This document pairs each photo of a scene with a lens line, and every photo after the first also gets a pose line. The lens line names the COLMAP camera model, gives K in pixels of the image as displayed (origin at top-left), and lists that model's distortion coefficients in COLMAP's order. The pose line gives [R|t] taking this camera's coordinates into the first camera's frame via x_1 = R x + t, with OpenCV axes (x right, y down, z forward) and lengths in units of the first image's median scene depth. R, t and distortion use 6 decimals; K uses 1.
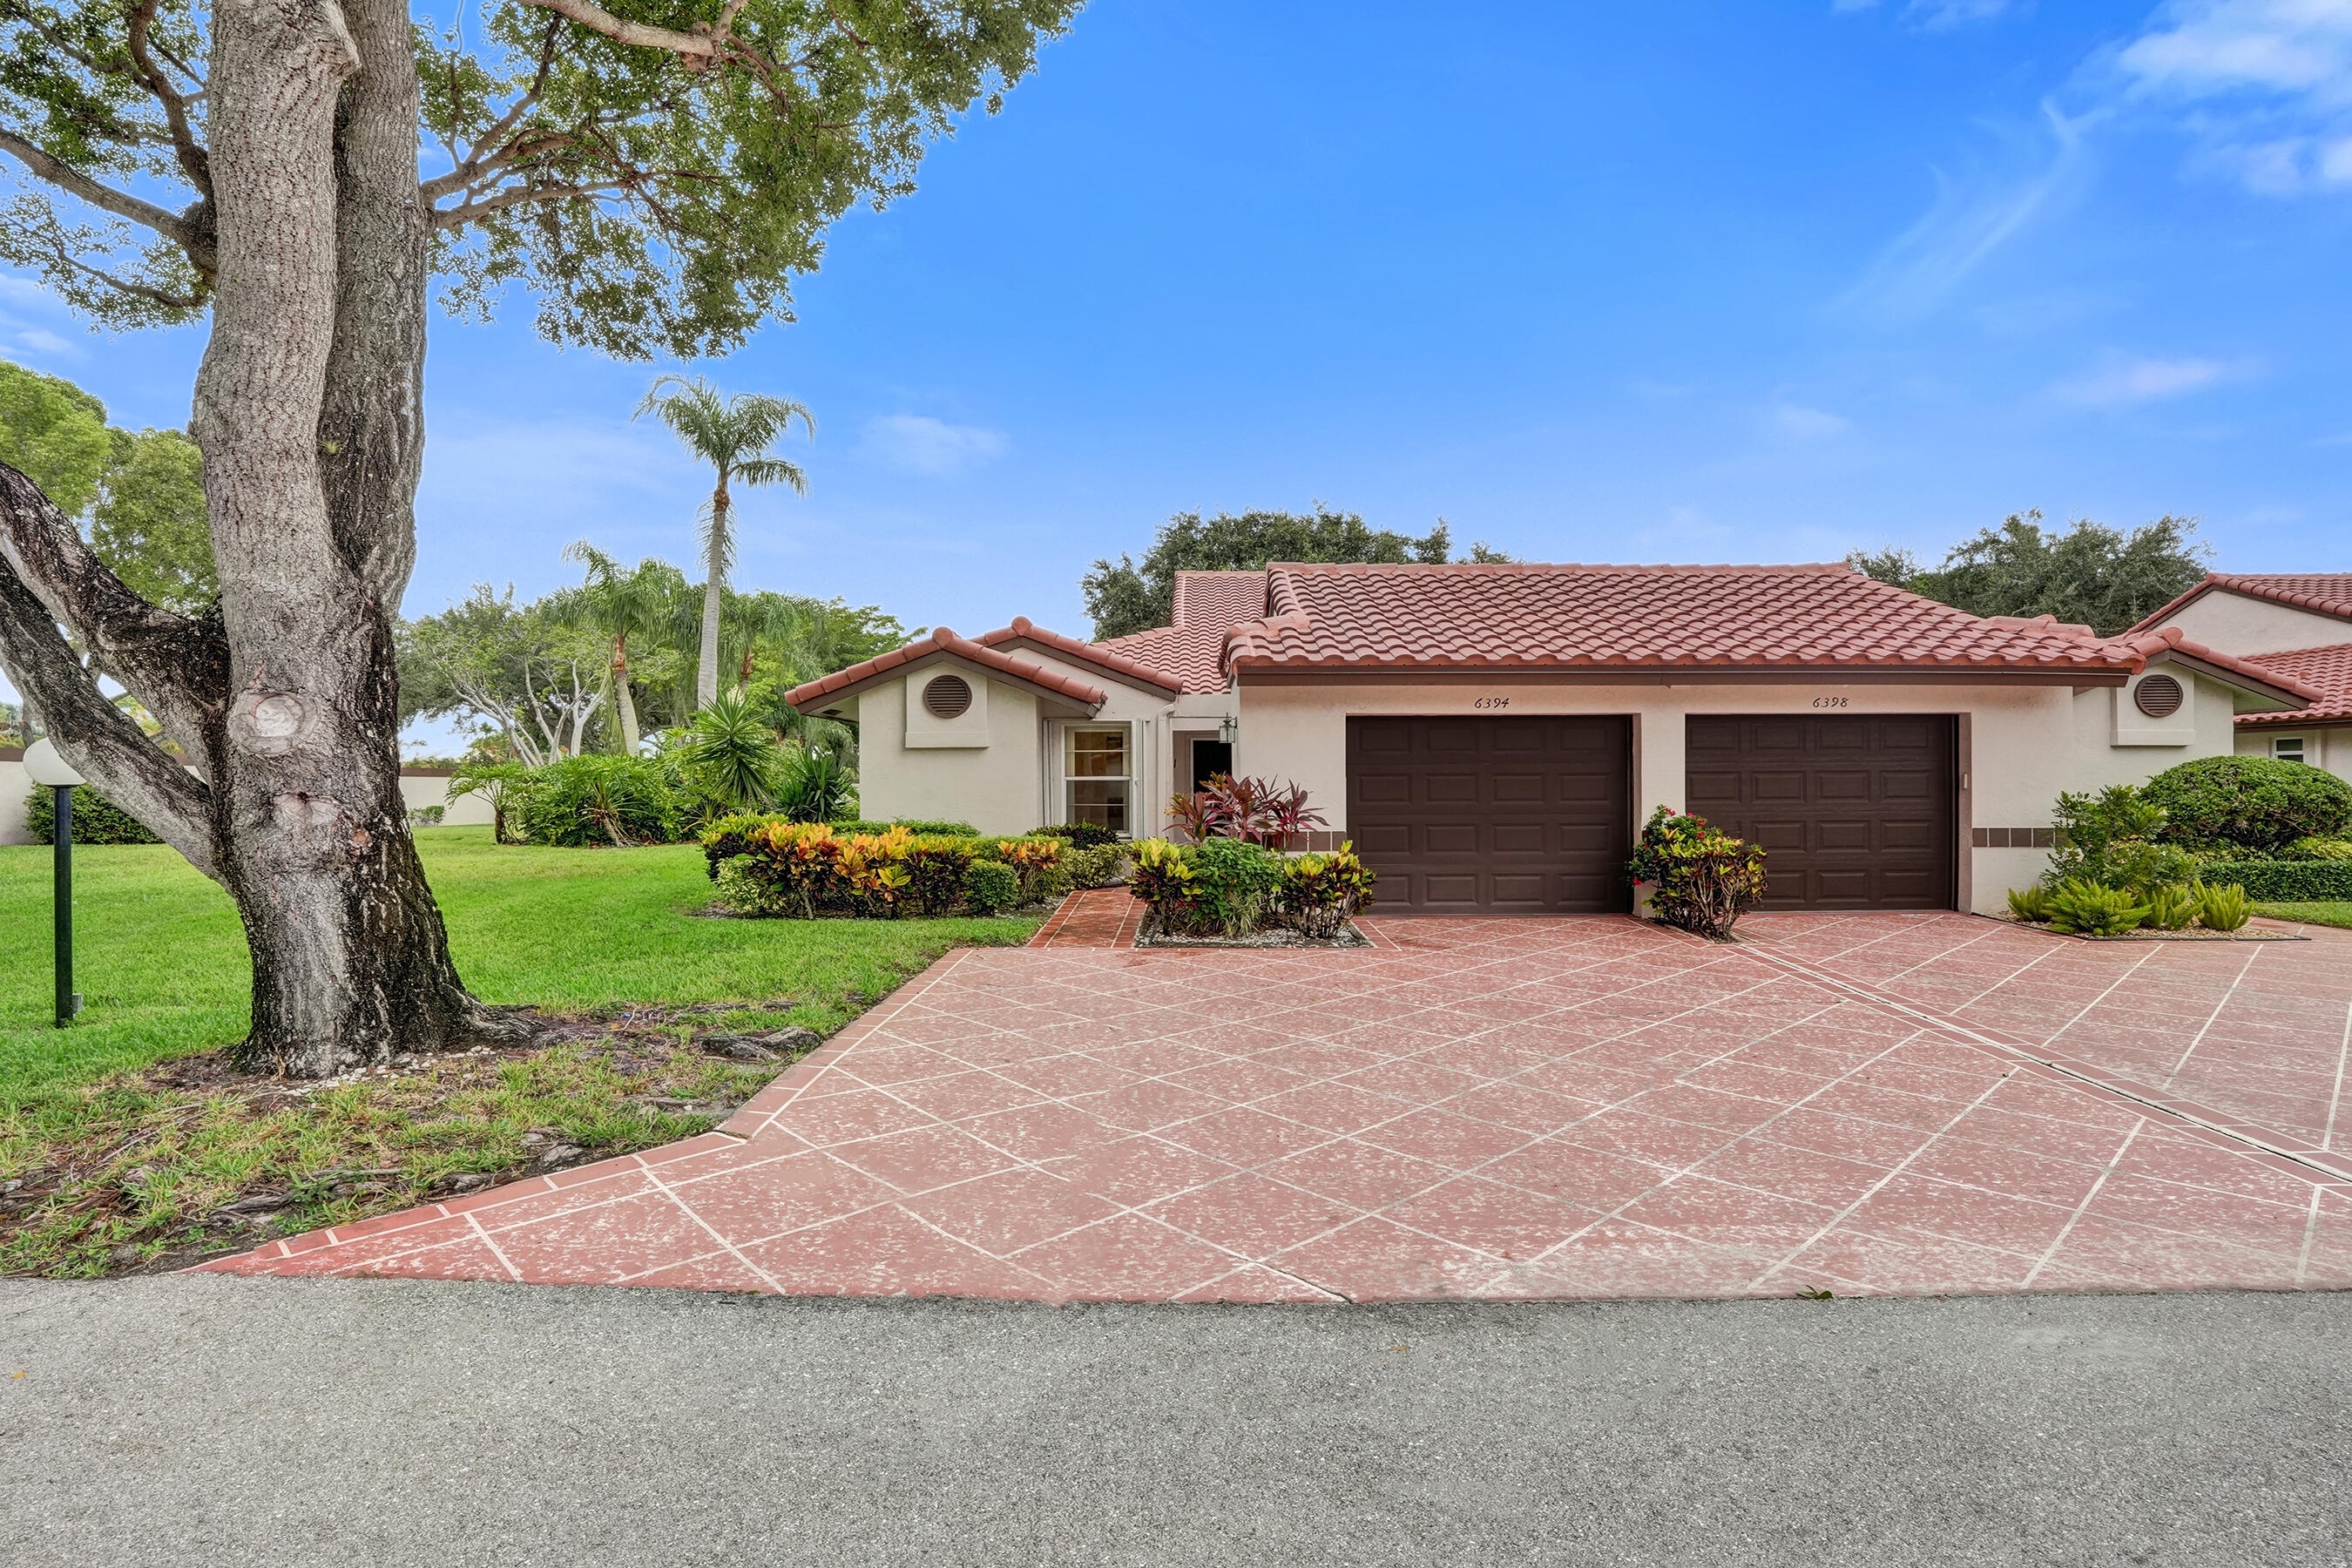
lens RADIAL K [[1142.7, 0, 1176.0], [0, 1142.7, 784.0], [0, 0, 1]] dist [-0.058022, 0.019153]
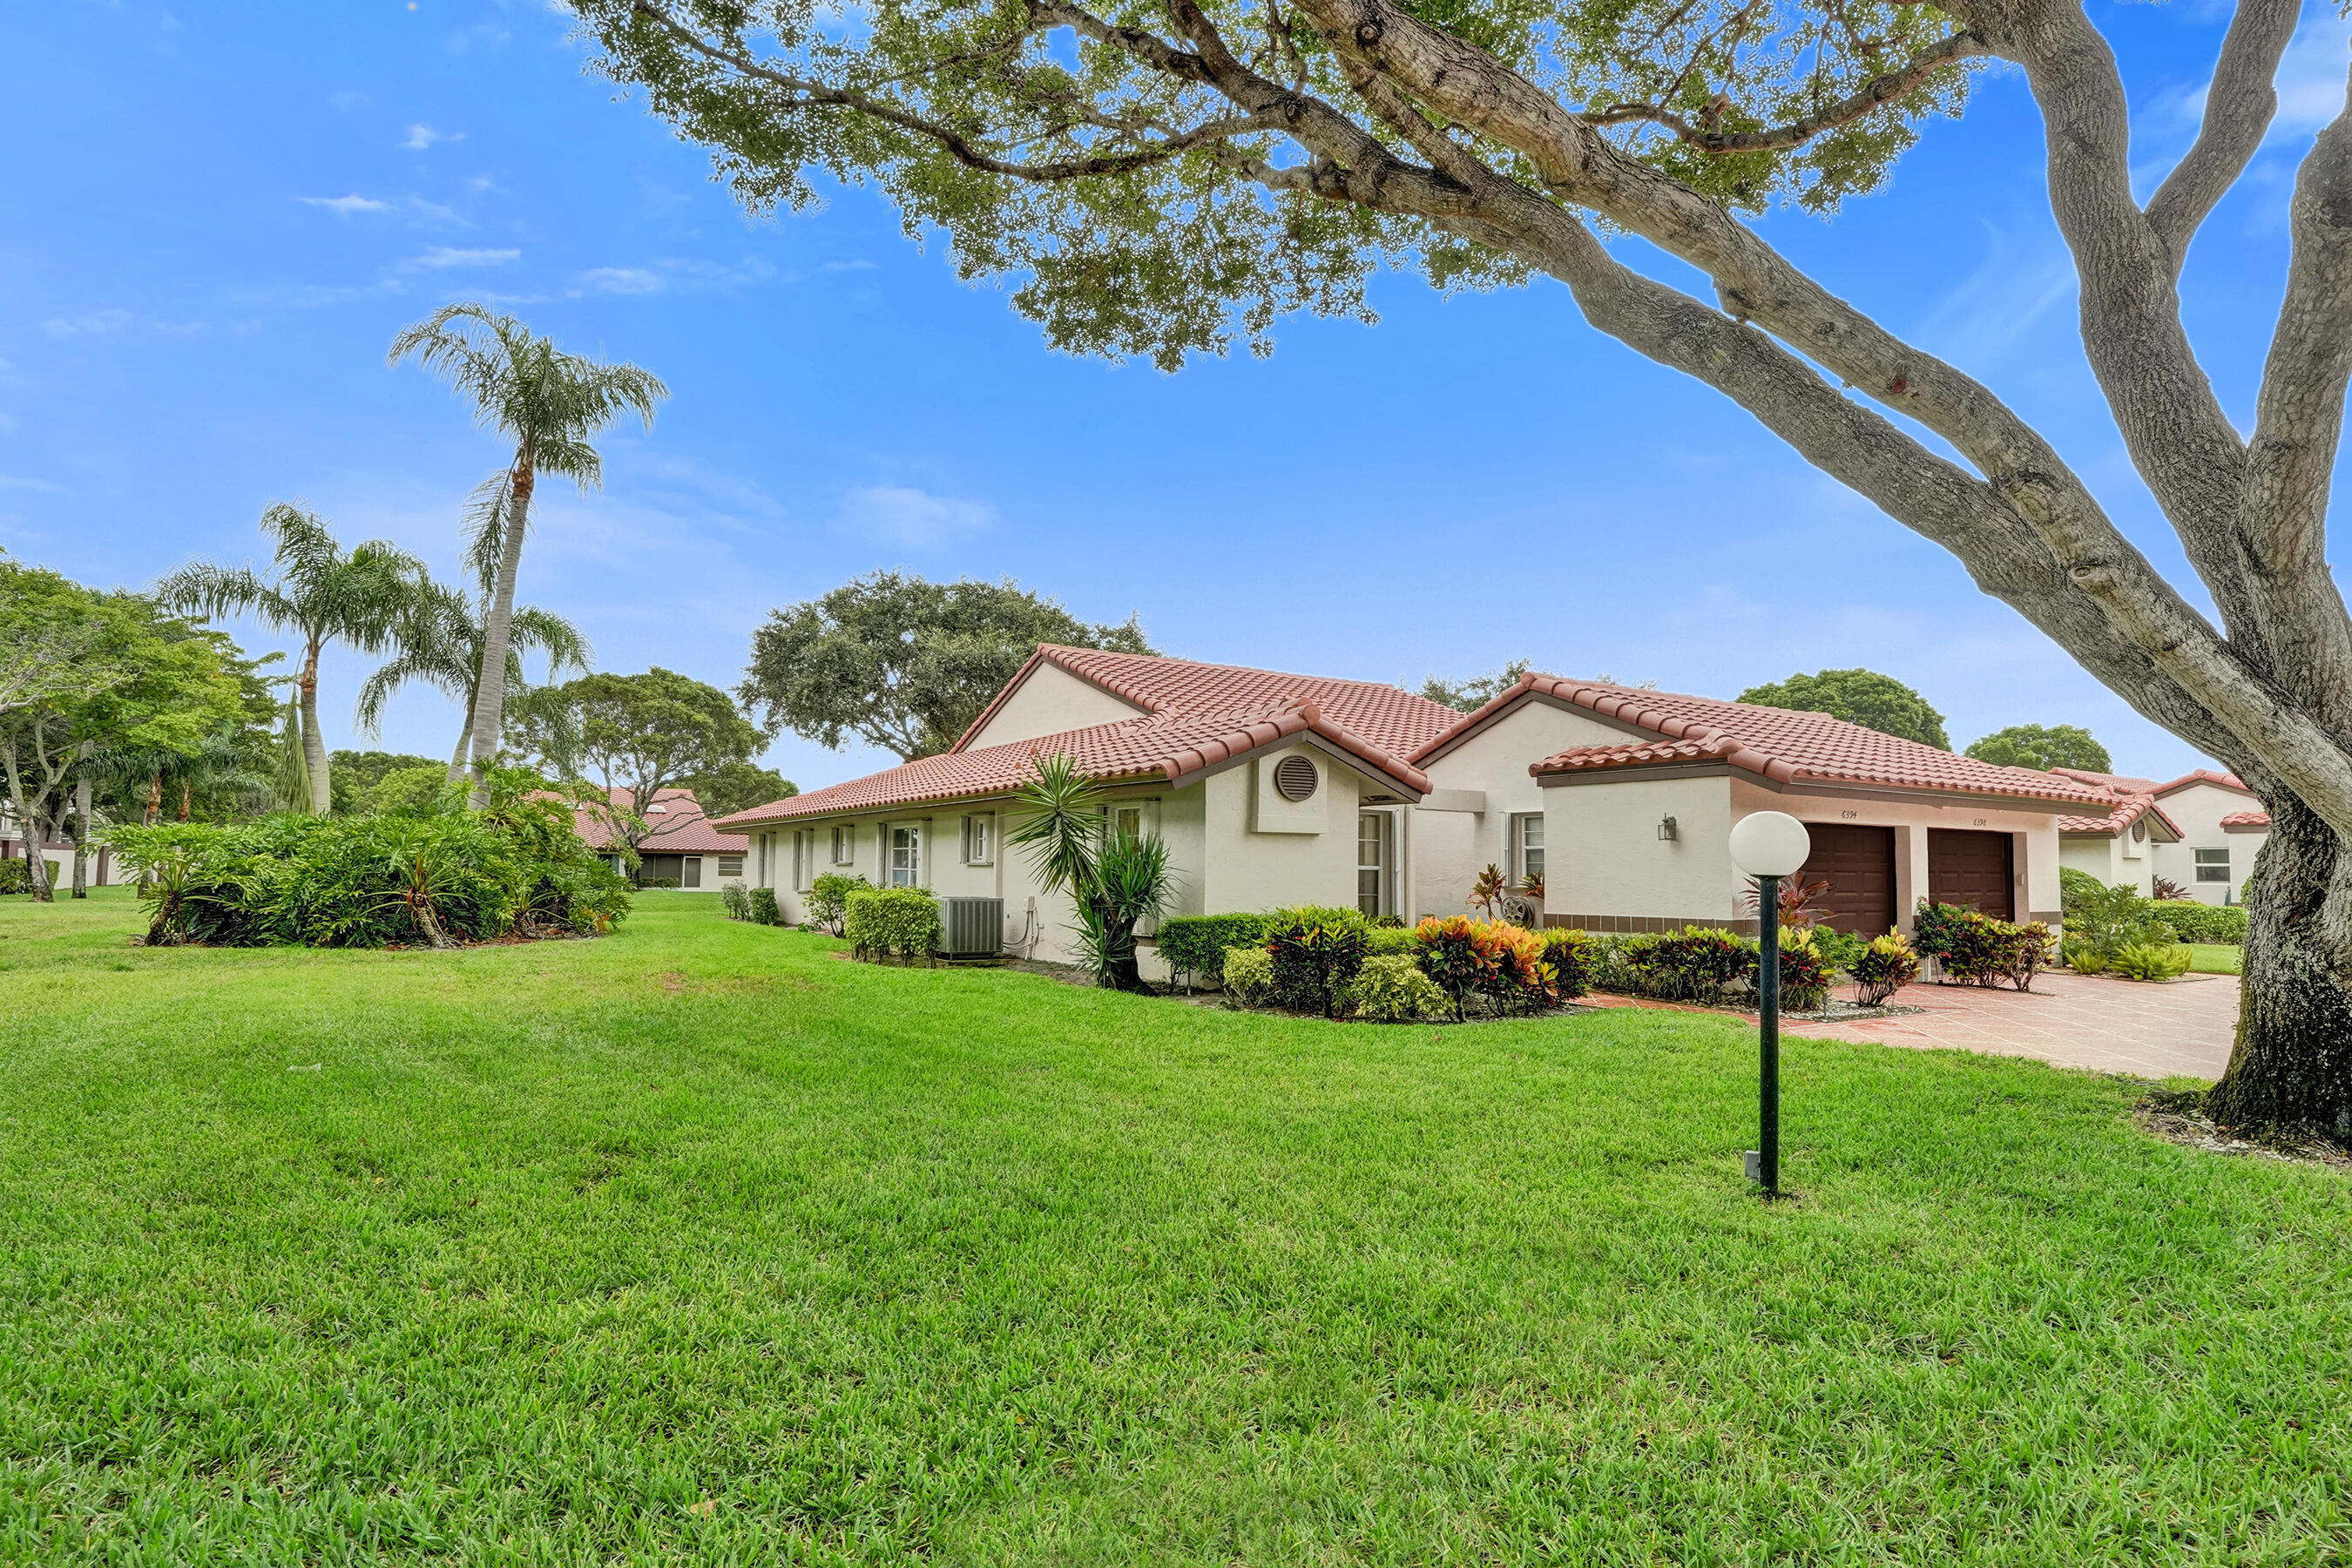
lens RADIAL K [[1195.8, 0, 1178.0], [0, 1195.8, 830.7], [0, 0, 1]] dist [-0.059066, 0.021513]
pose [[0.849428, 0.029579, 0.526874, -1.059710], [-0.013772, 0.999330, -0.033899, 0.000745], [-0.527524, 0.021539, 0.849267, 0.297551]]
